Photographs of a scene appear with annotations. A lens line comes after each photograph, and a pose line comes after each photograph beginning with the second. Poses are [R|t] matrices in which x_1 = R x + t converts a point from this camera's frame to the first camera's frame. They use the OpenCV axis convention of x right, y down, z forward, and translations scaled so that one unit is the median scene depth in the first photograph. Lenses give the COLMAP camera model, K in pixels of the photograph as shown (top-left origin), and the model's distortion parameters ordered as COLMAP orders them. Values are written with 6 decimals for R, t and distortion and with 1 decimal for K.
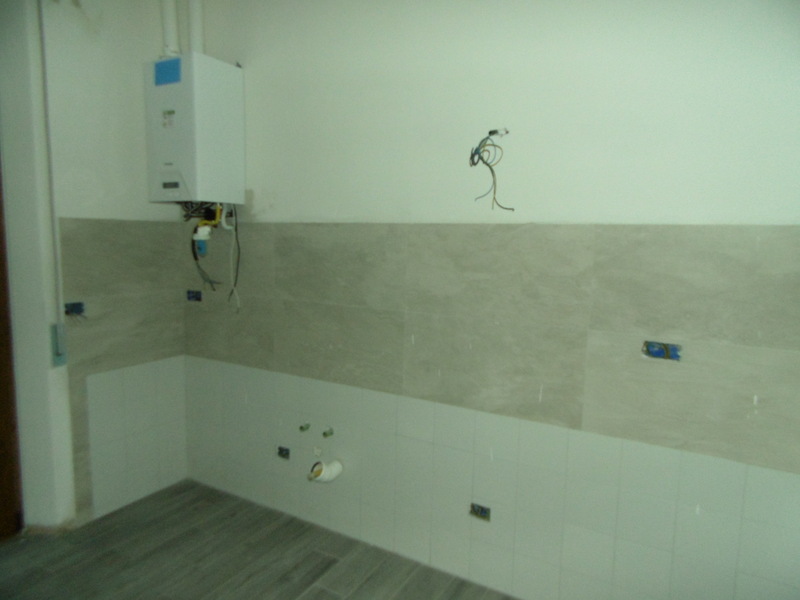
lens RADIAL K [[534.8, 0, 399.0], [0, 534.8, 300.4], [0, 0, 1]] dist [0.024027, -0.006442]
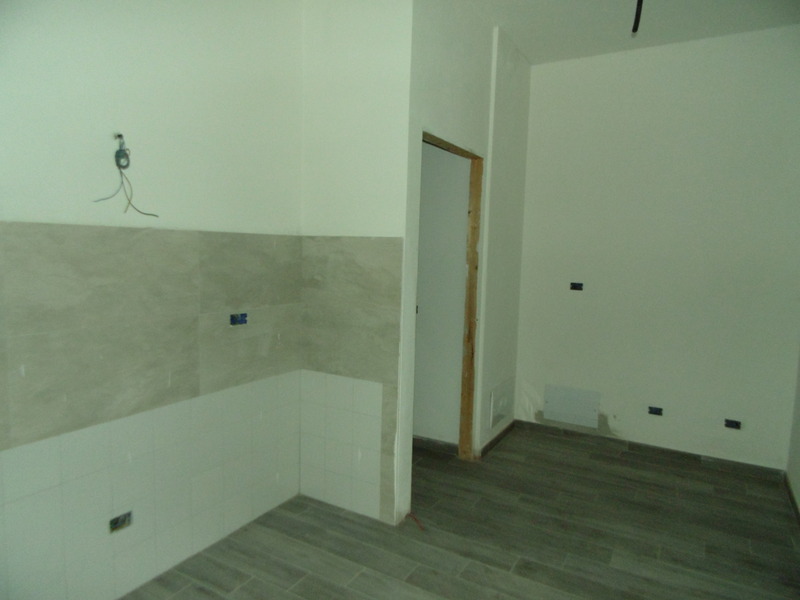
lens RADIAL K [[534.8, 0, 398.6], [0, 534.8, 301.1], [0, 0, 1]] dist [0.024027, -0.006442]
pose [[-0.001776, -0.122437, 0.992475, -0.710020], [0.091608, 0.988283, 0.122084, -0.069305], [-0.995794, 0.091136, 0.009461, 0.415376]]
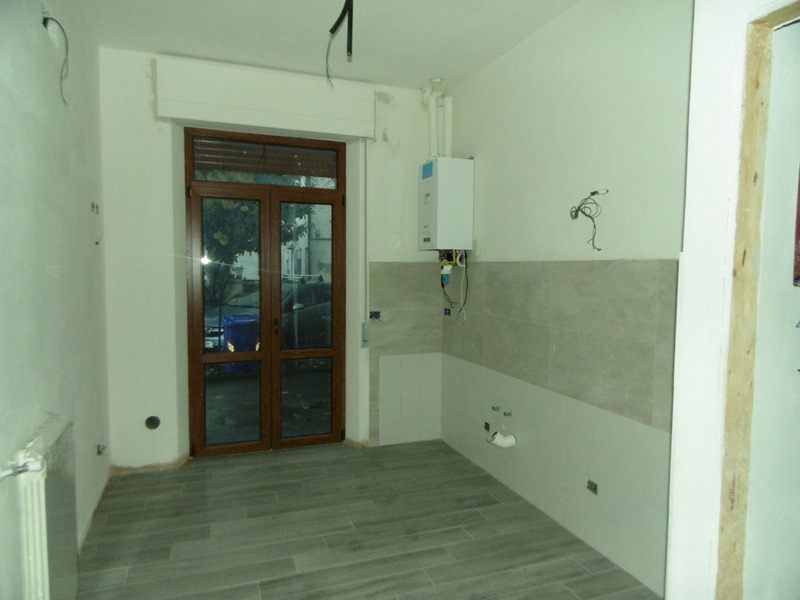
lens RADIAL K [[534.8, 0, 400.5], [0, 534.8, 300.8], [0, 0, 1]] dist [0.024027, -0.006442]
pose [[0.779999, 0.025967, -0.625242, 0.533204], [-0.066407, 0.996932, -0.041441, 0.036938], [0.622247, 0.073844, 0.779330, -0.275793]]
